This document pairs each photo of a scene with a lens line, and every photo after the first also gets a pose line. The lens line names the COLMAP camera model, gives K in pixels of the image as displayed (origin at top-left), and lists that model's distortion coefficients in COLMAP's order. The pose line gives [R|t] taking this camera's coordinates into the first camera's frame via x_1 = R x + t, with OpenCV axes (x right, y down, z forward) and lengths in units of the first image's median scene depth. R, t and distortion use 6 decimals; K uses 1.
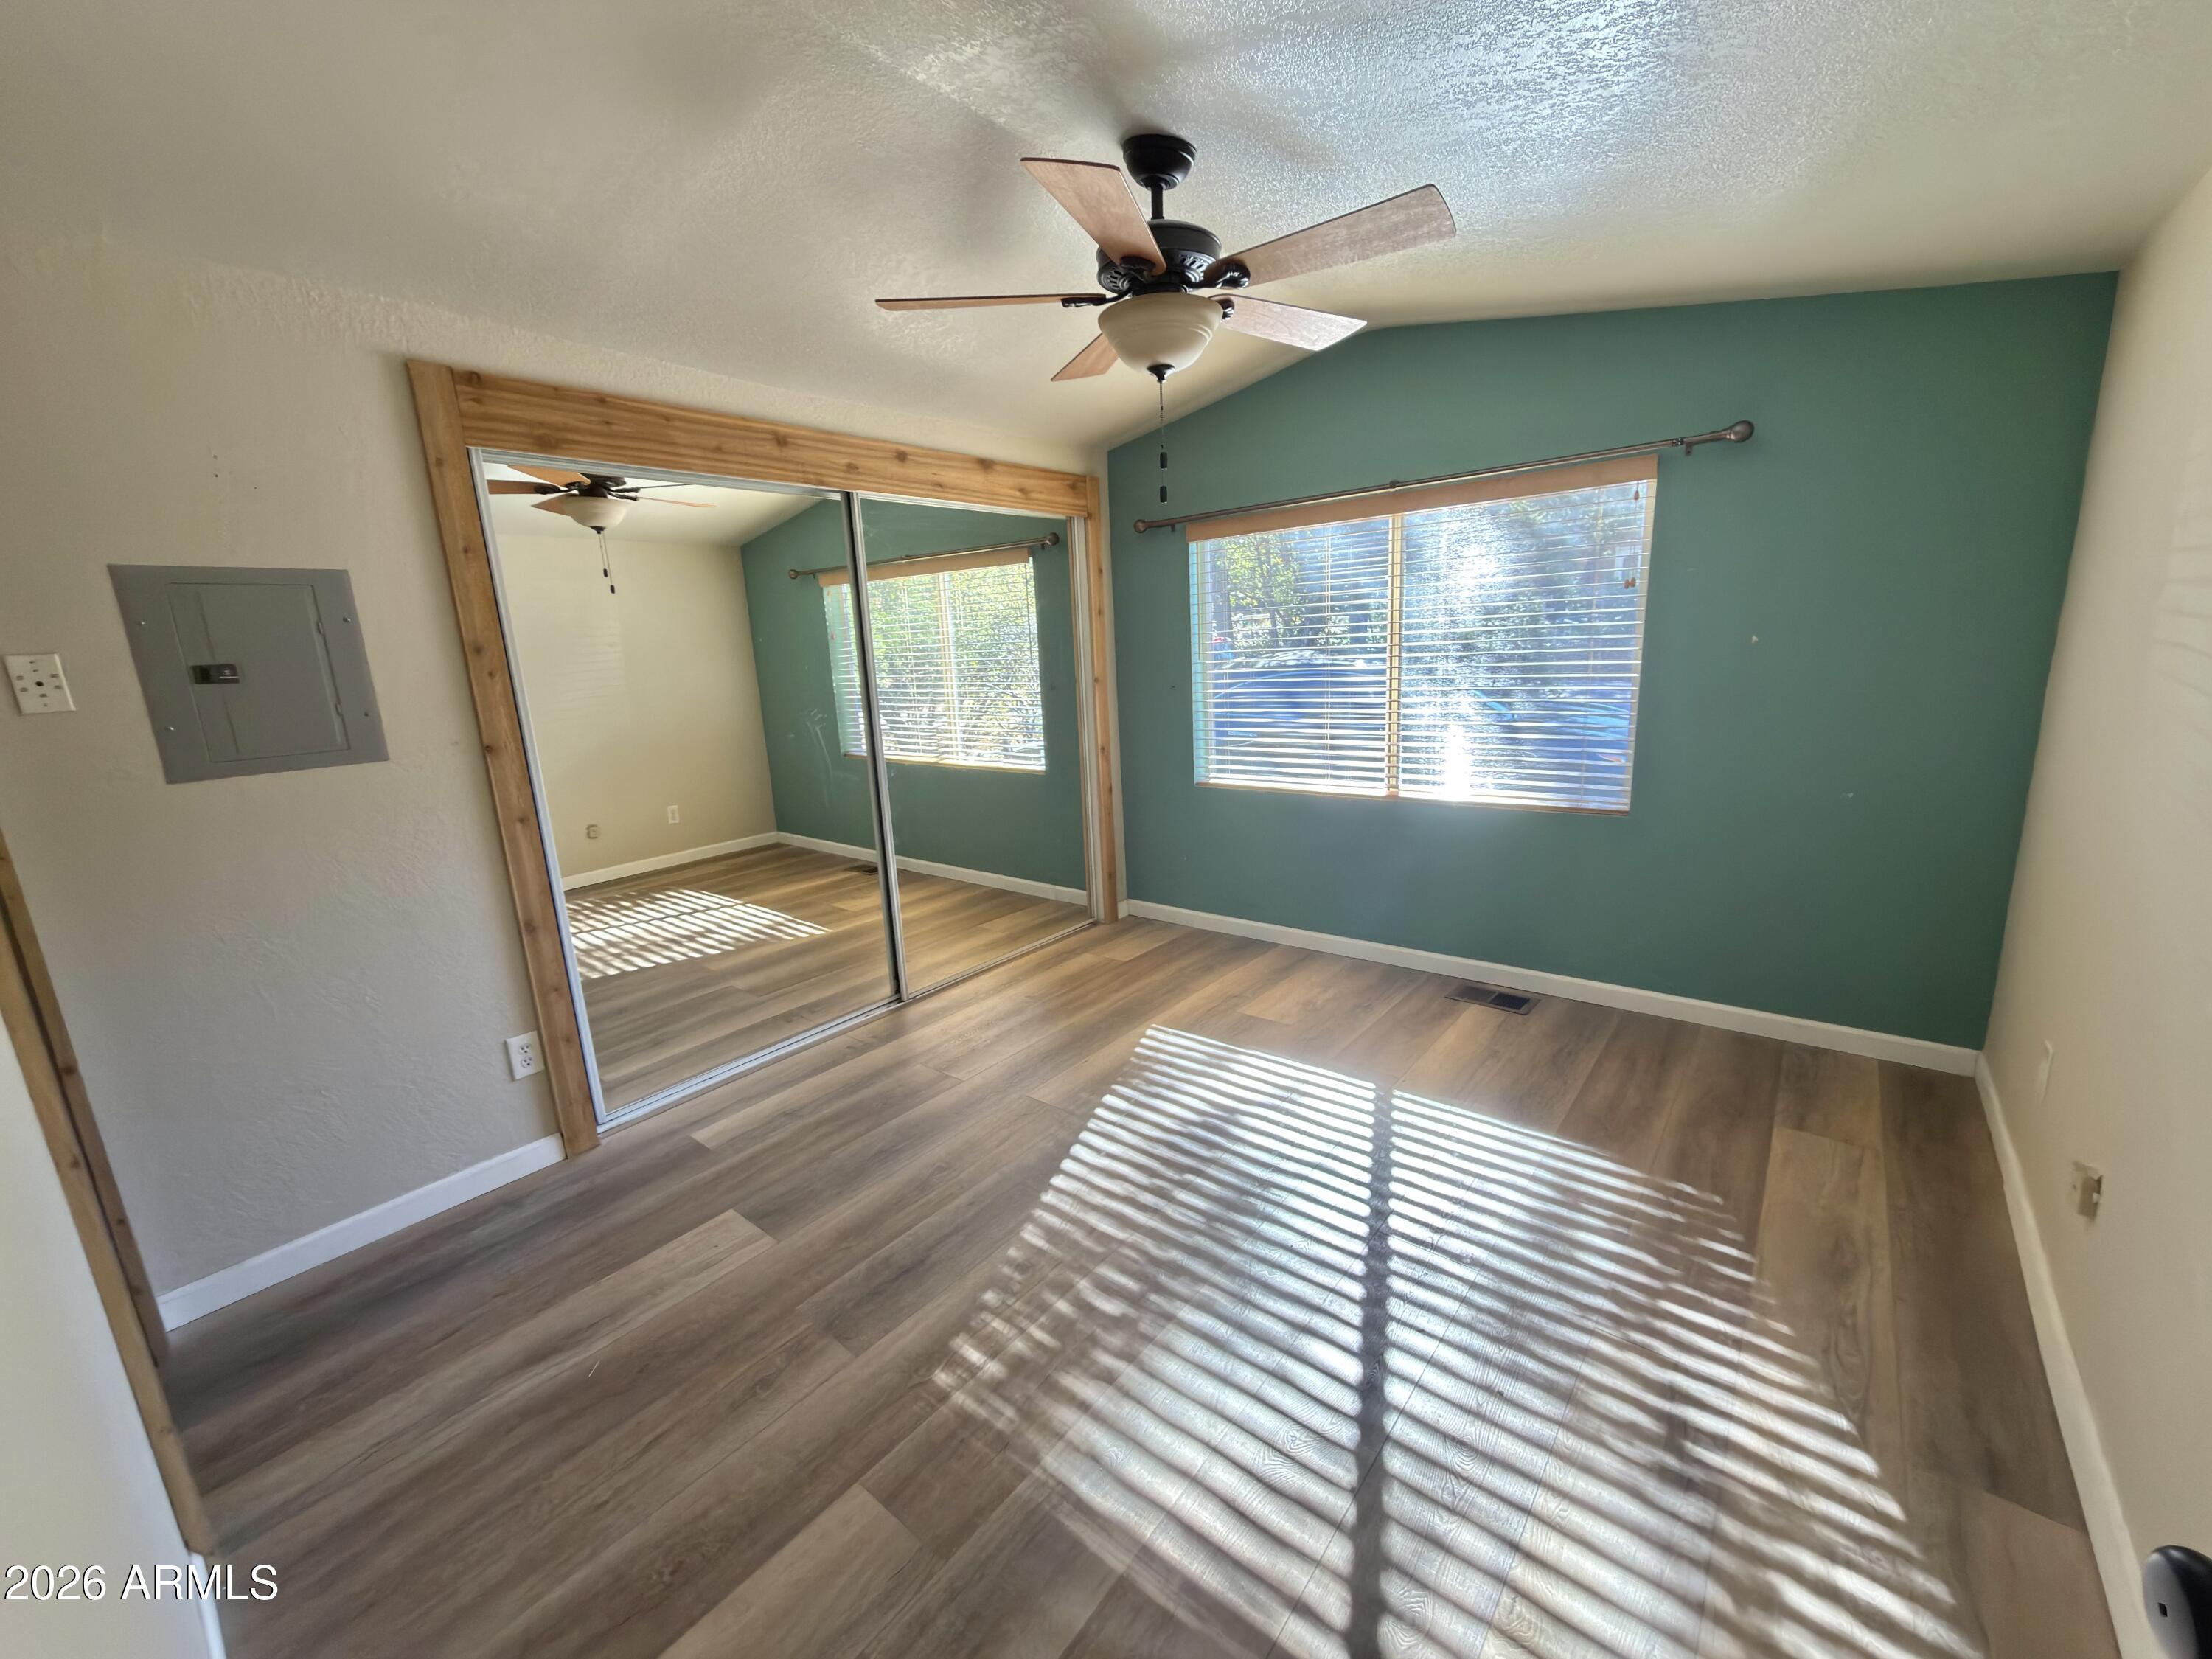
lens RADIAL K [[879.6, 0, 1105.0], [0, 879.6, 829.7], [0, 0, 1]] dist [0.001143, -0.000773]
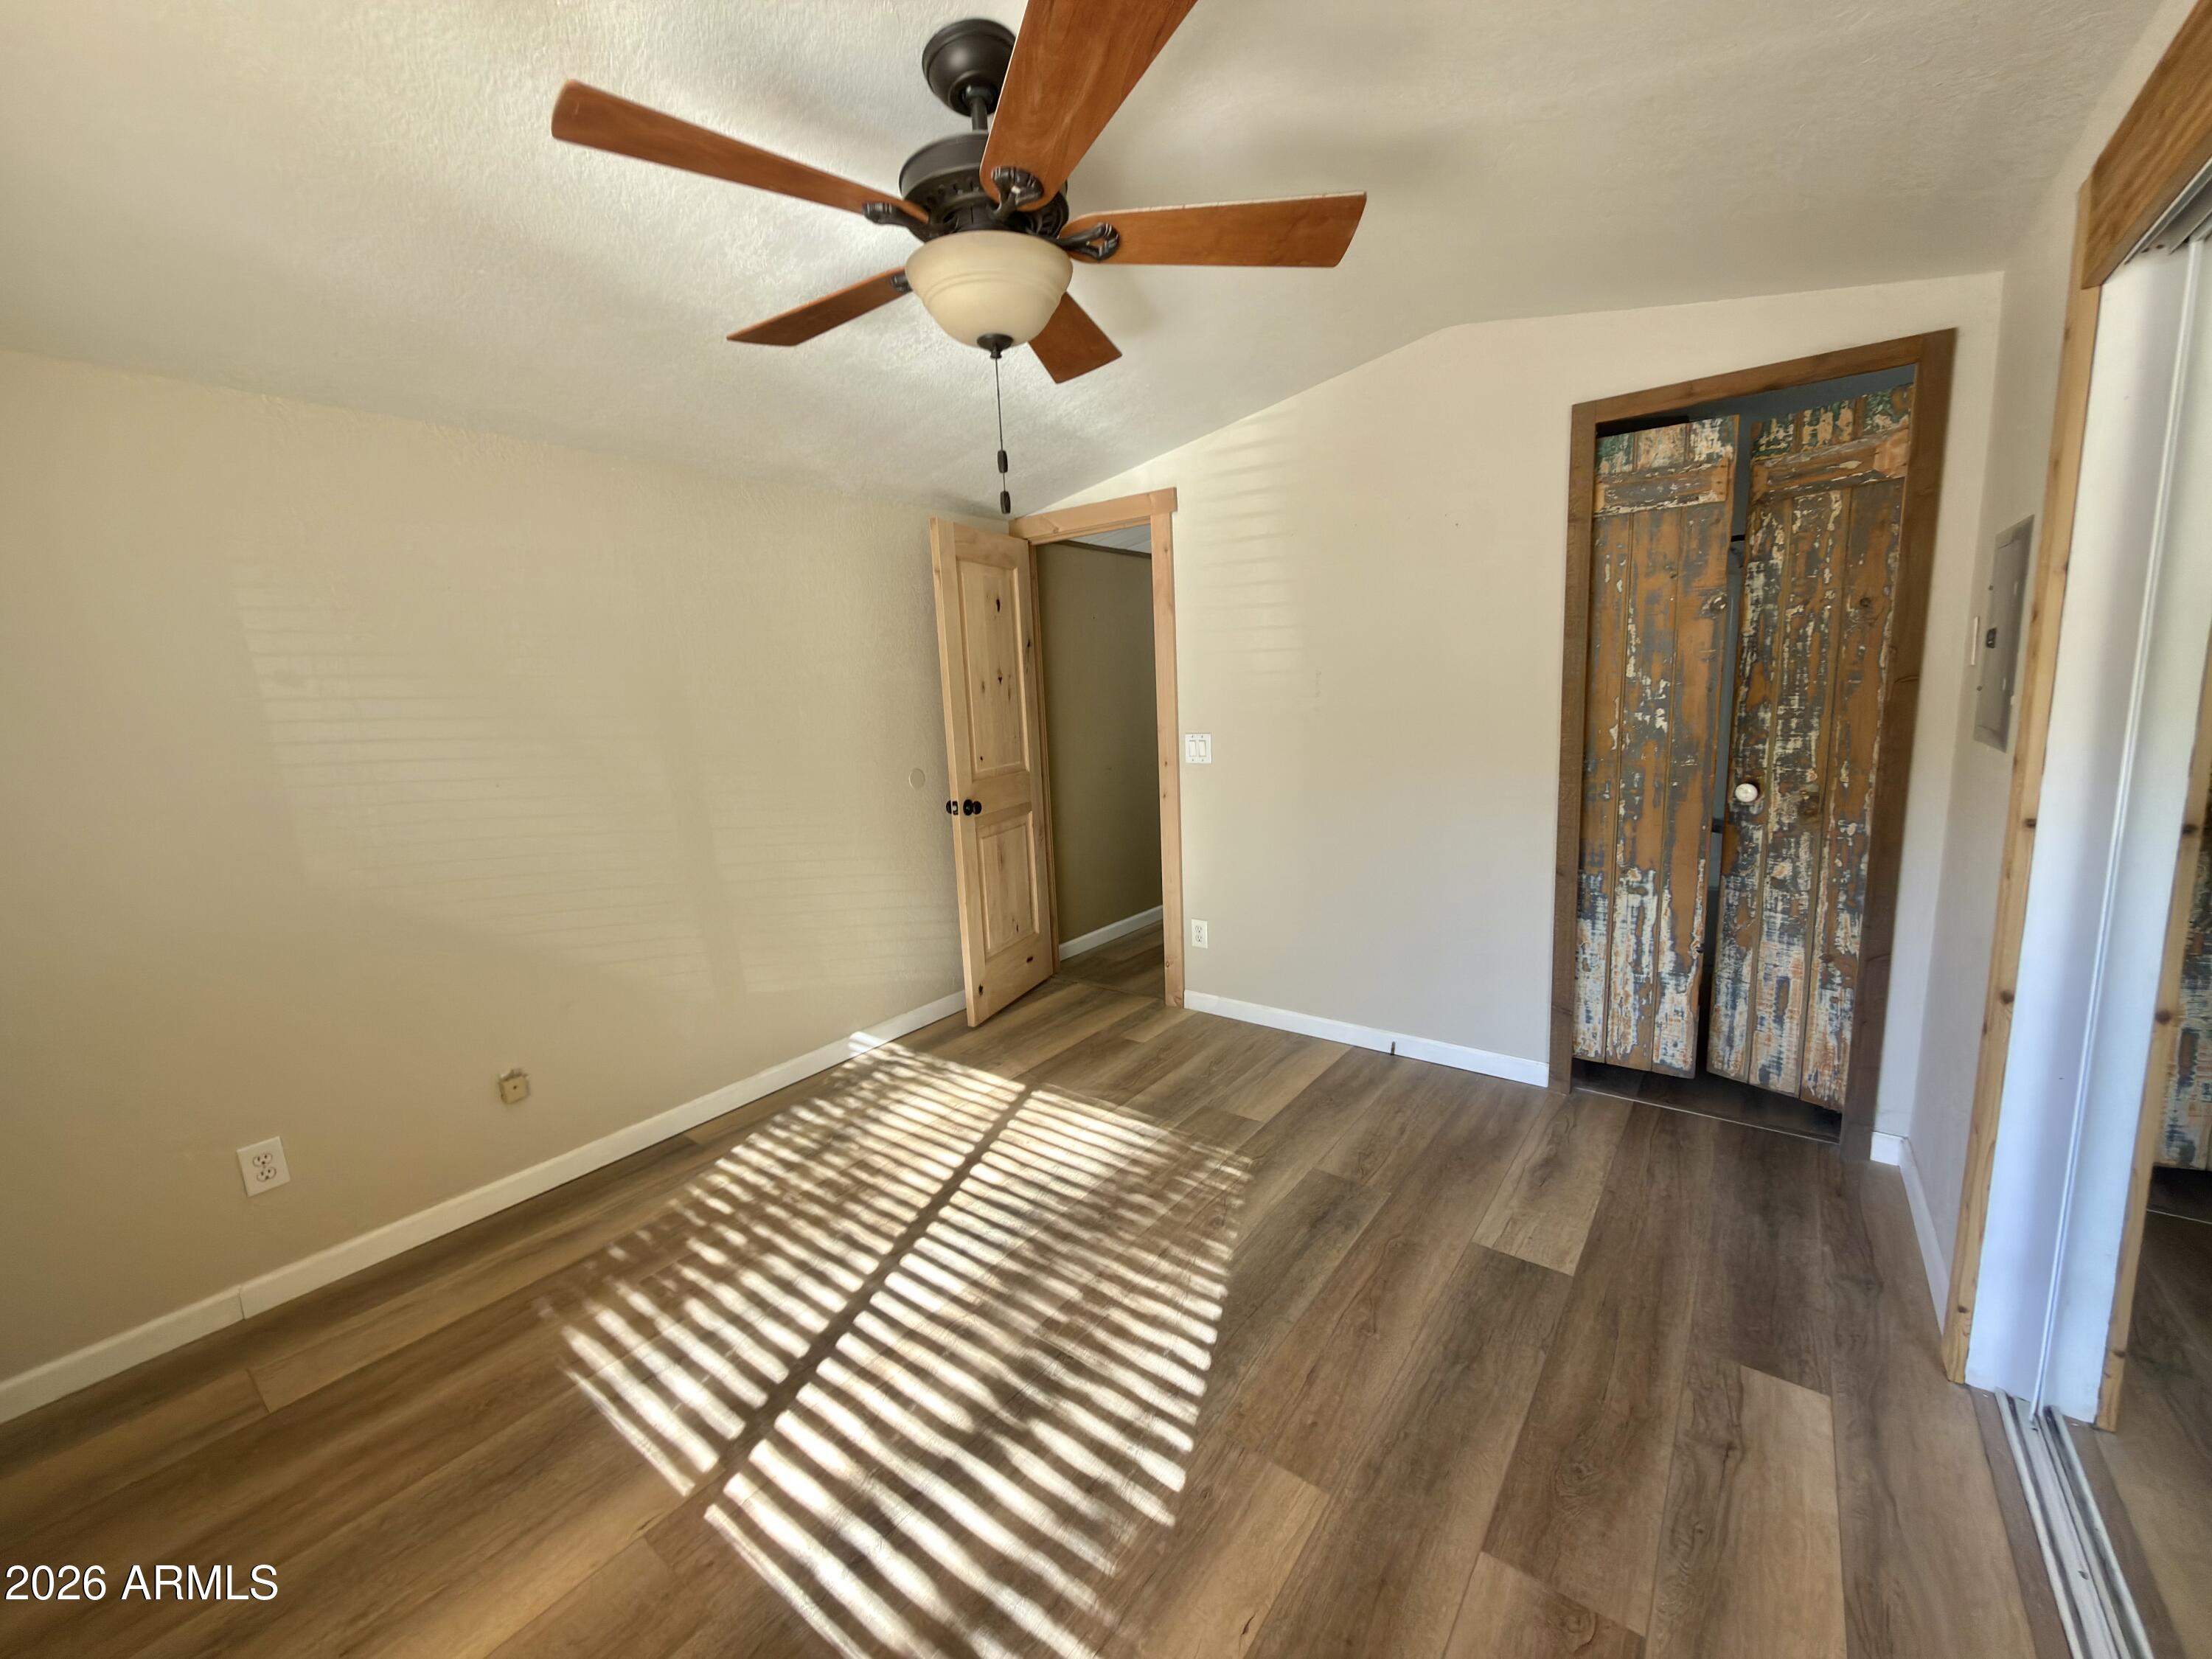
lens RADIAL K [[879.6, 0, 1108.8], [0, 879.6, 828.7], [0, 0, 1]] dist [0.001143, -0.000773]
pose [[-0.994753, 0.098506, -0.027629, 0.030267], [0.081720, 0.927533, 0.364697, -0.411742], [0.061552, 0.360525, -0.930716, 1.896478]]
